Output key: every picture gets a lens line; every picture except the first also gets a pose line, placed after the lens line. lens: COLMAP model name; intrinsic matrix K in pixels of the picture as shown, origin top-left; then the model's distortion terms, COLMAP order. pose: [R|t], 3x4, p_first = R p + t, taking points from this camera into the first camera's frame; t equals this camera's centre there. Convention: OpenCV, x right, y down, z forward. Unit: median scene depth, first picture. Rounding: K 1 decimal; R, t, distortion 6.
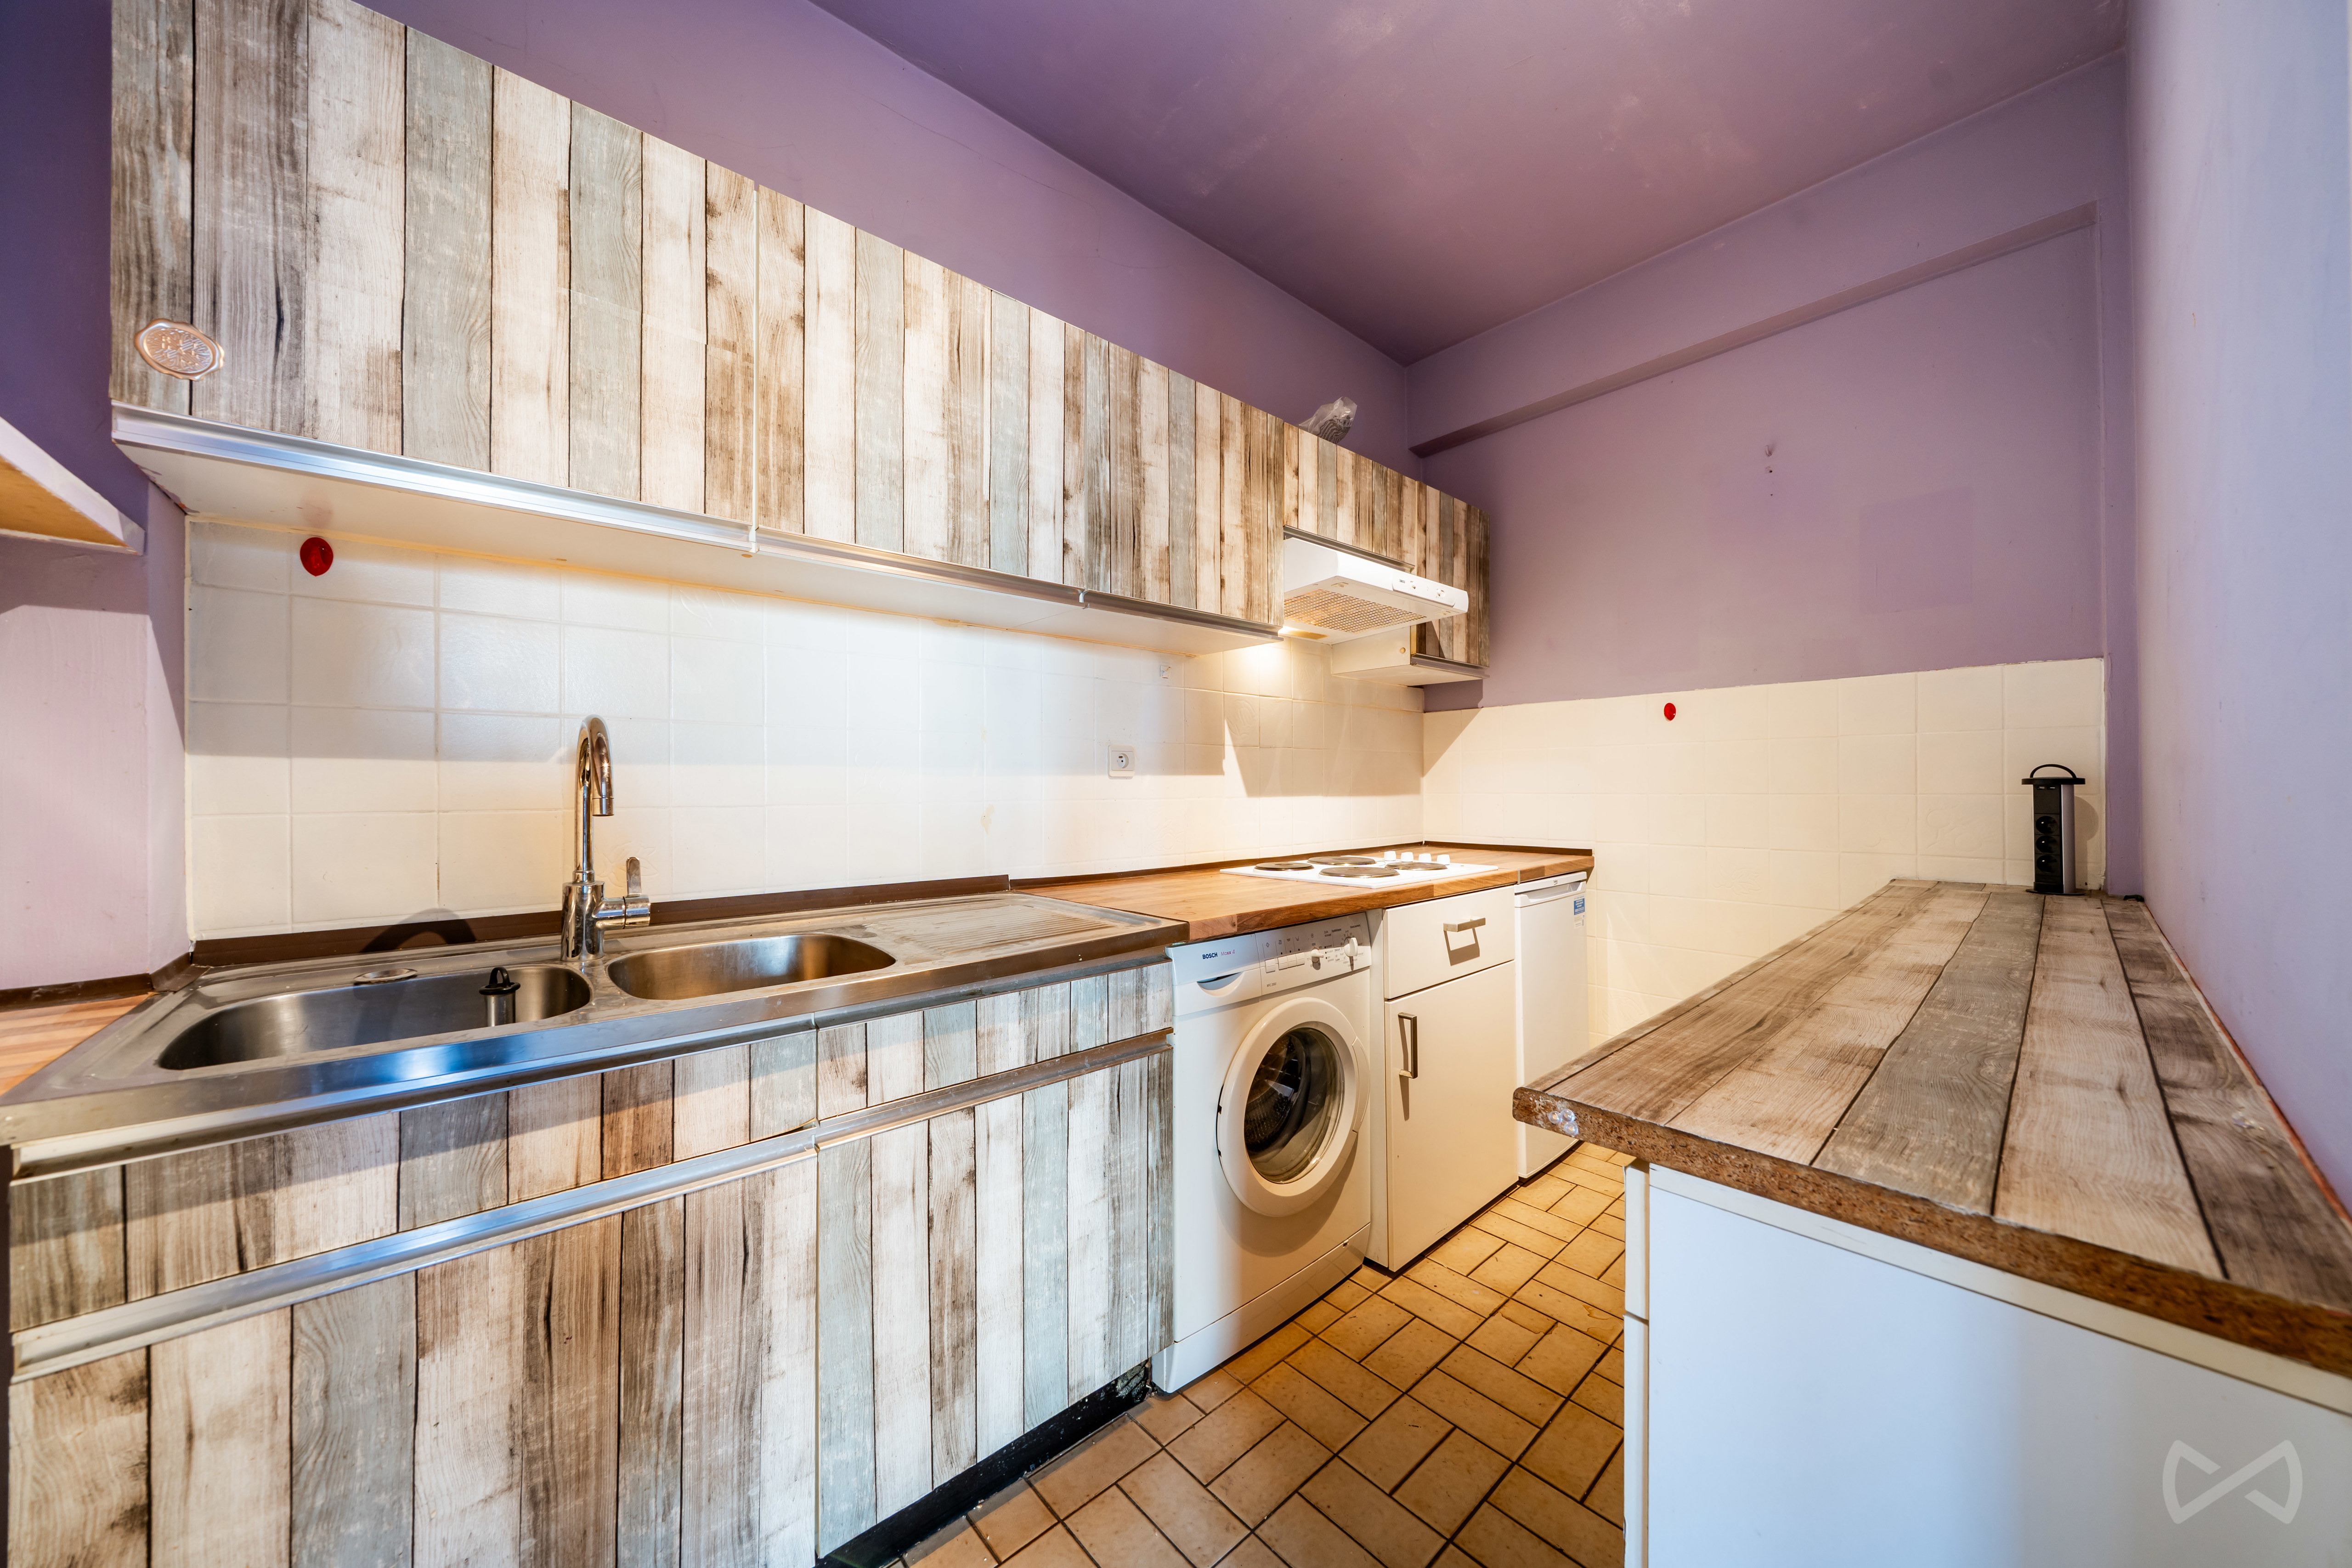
lens RADIAL K [[795.8, 0, 1163.6], [0, 795.8, 784.1], [0, 0, 1]] dist [-0.002726, -0.000145]
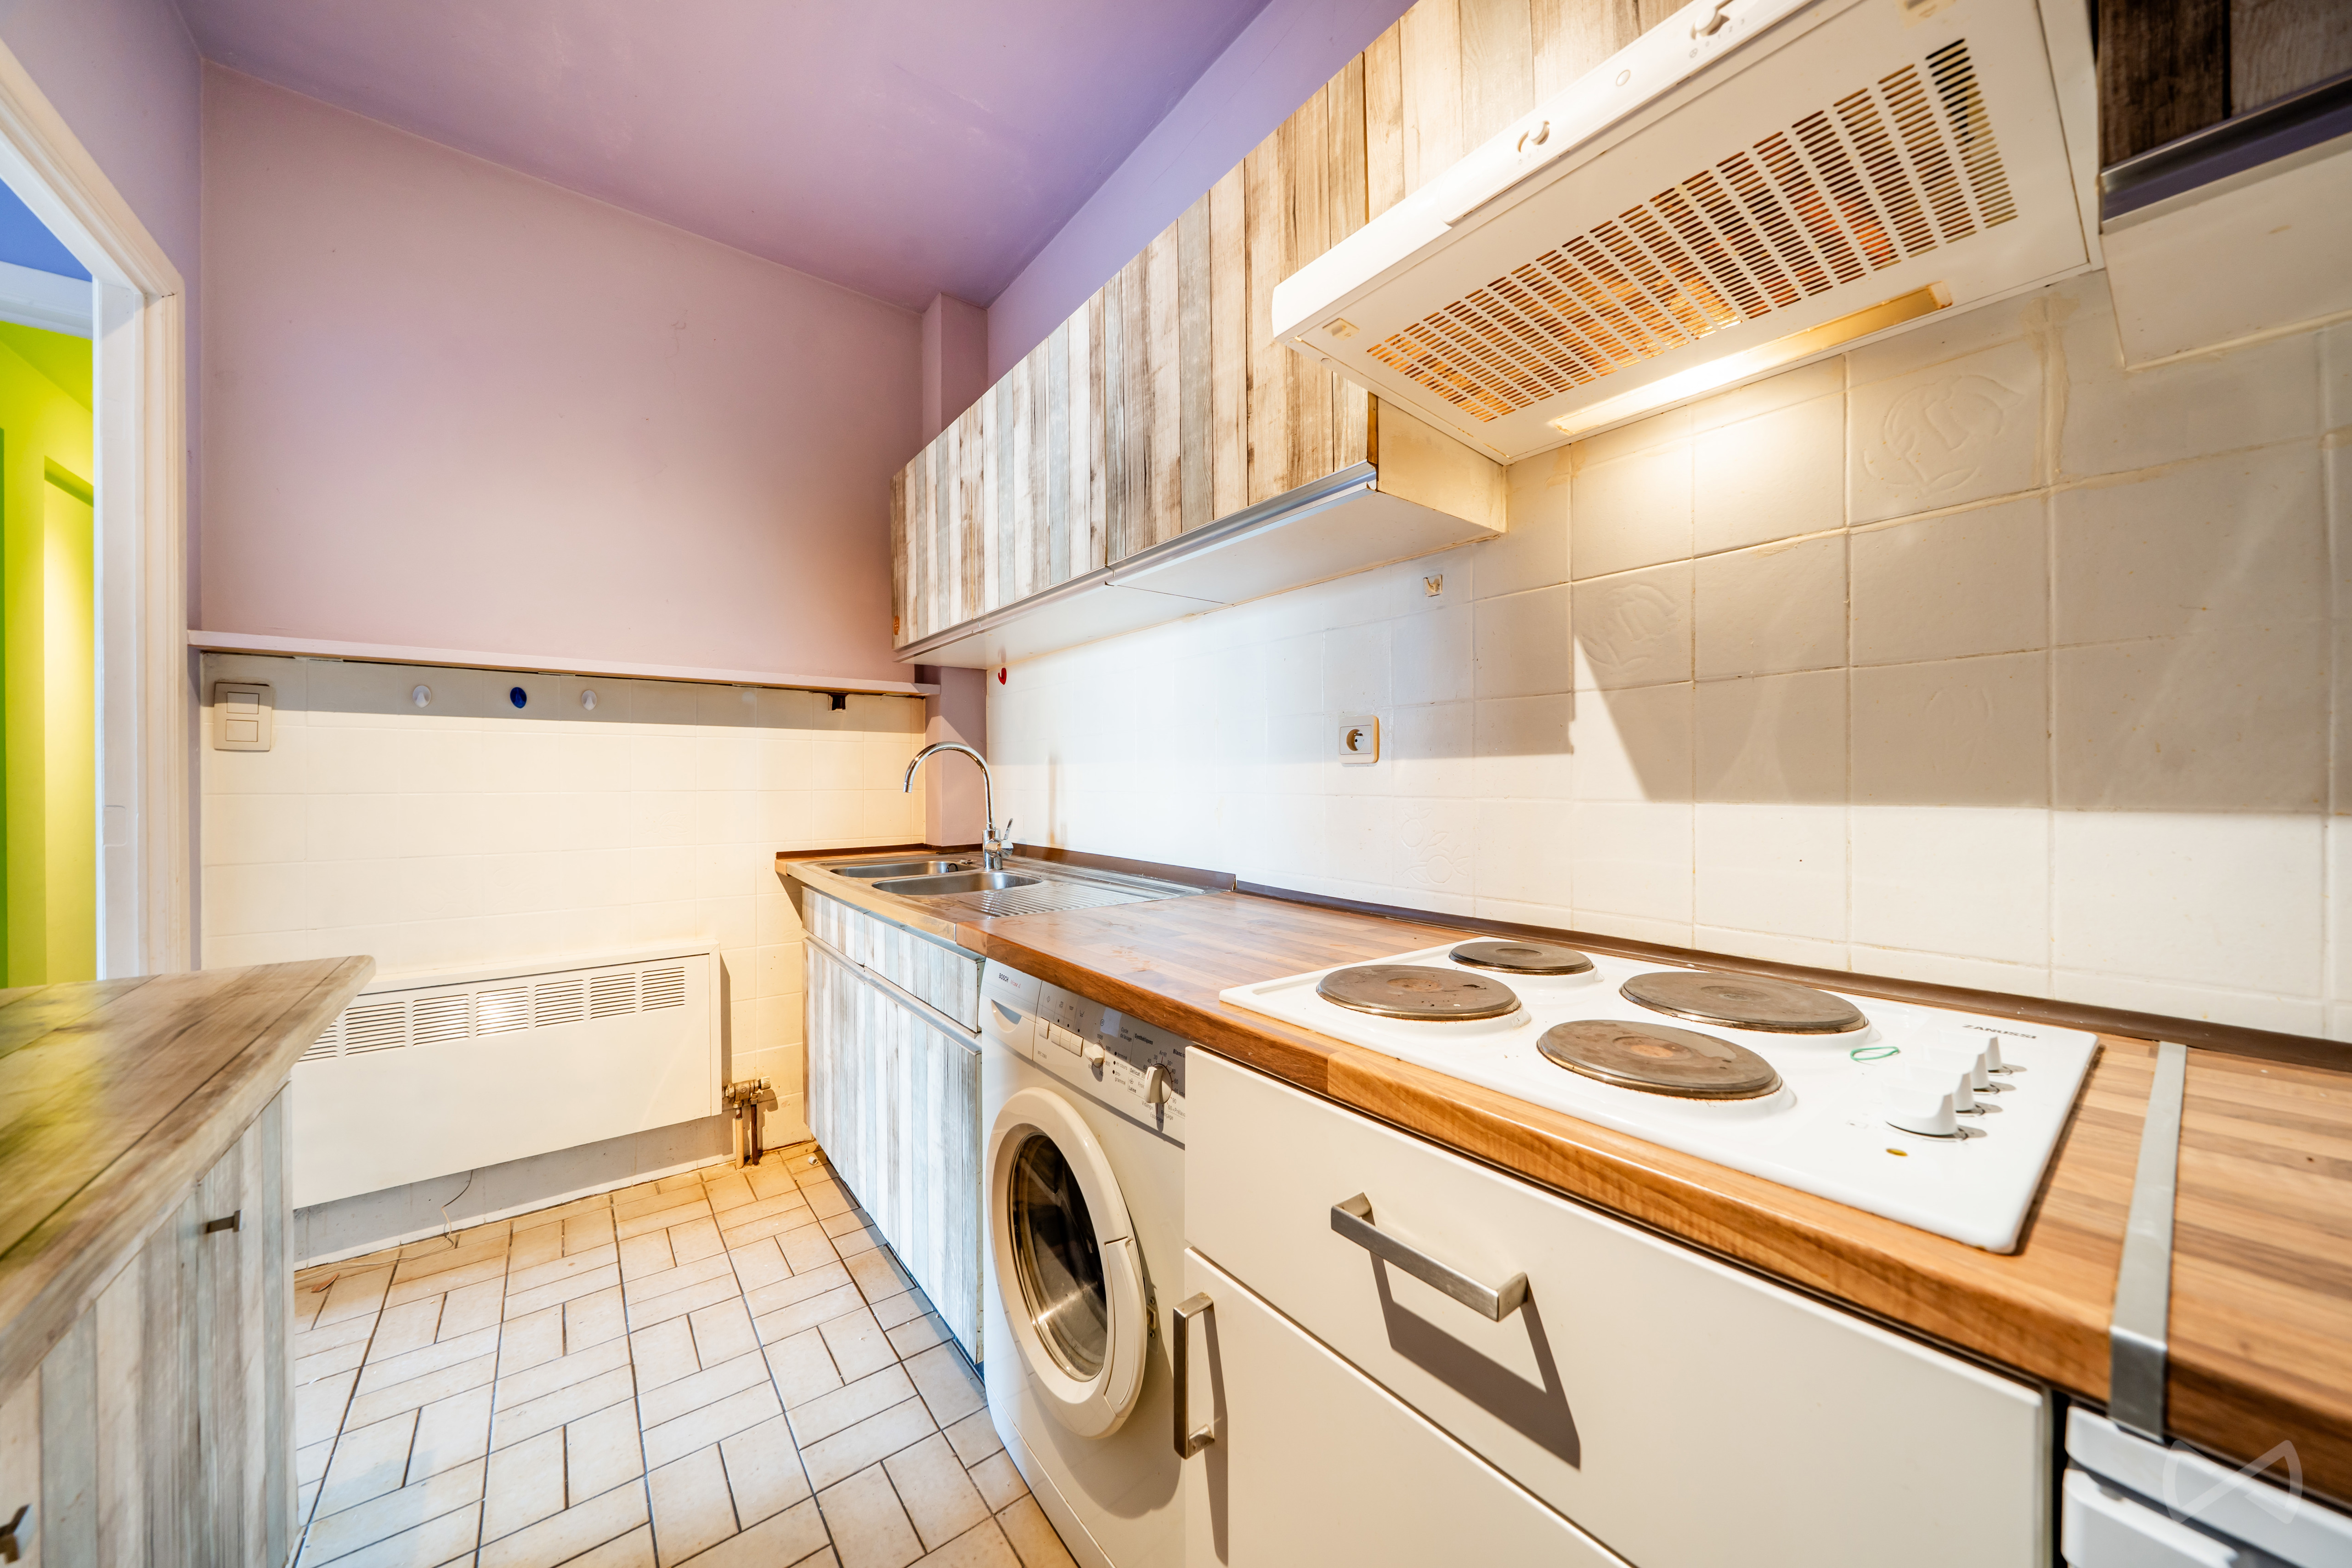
lens RADIAL K [[795.8, 0, 1166.1], [0, 795.8, 778.5], [0, 0, 1]] dist [-0.002726, -0.000145]
pose [[-0.060222, 0.005018, -0.998172, 0.756143], [0.007678, 0.999960, 0.004564, -0.000533], [0.998155, -0.007389, -0.060258, 1.034122]]
